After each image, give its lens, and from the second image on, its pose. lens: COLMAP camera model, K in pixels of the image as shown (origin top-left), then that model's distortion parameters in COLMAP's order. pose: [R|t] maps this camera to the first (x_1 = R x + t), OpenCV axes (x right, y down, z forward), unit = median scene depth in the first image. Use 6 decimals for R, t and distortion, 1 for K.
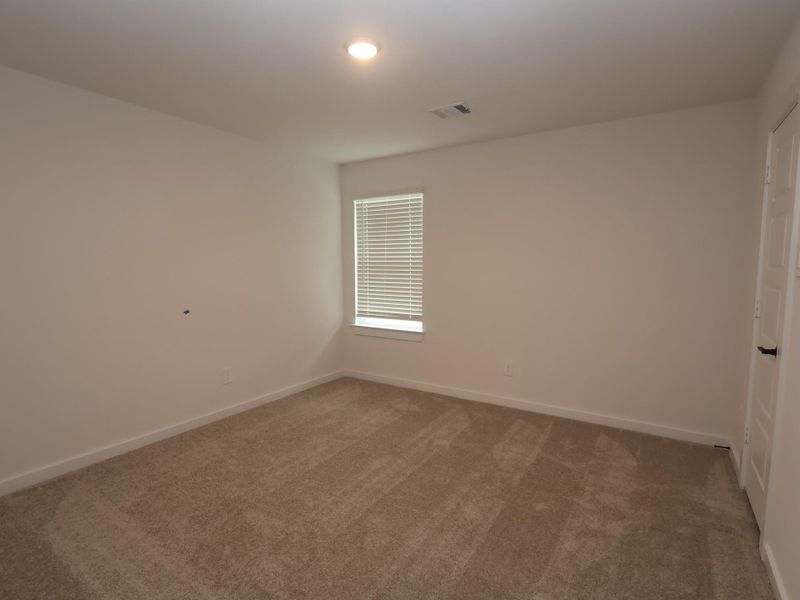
lens RADIAL K [[433.1, 0, 400.0], [0, 433.1, 300.0], [0, 0, 1]] dist [-0.003486, 0.000171]
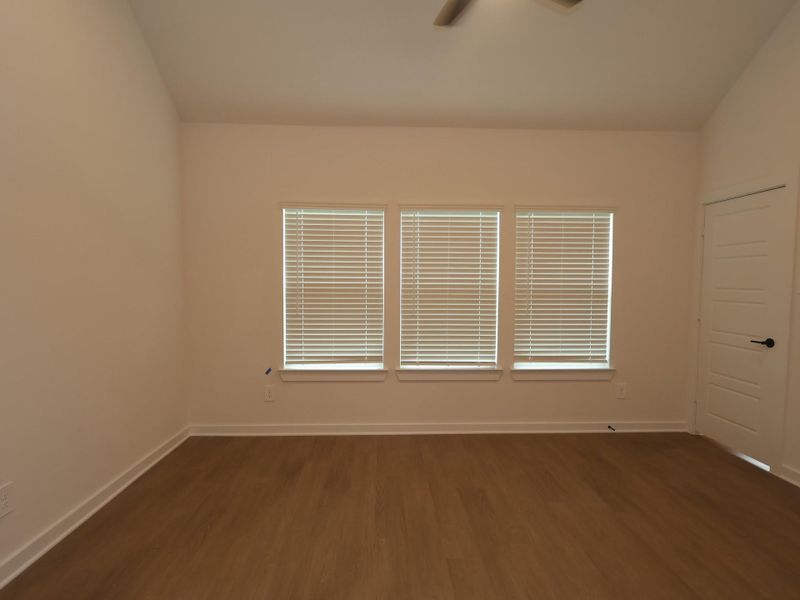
lens RADIAL K [[433.1, 0, 400.0], [0, 433.1, 300.0], [0, 0, 1]] dist [-0.003486, 0.000171]
pose [[0.812930, -0.009627, 0.582281, -1.371231], [0.043756, 0.998047, -0.044589, -0.078498], [-0.580715, 0.061726, 0.811764, 0.879308]]
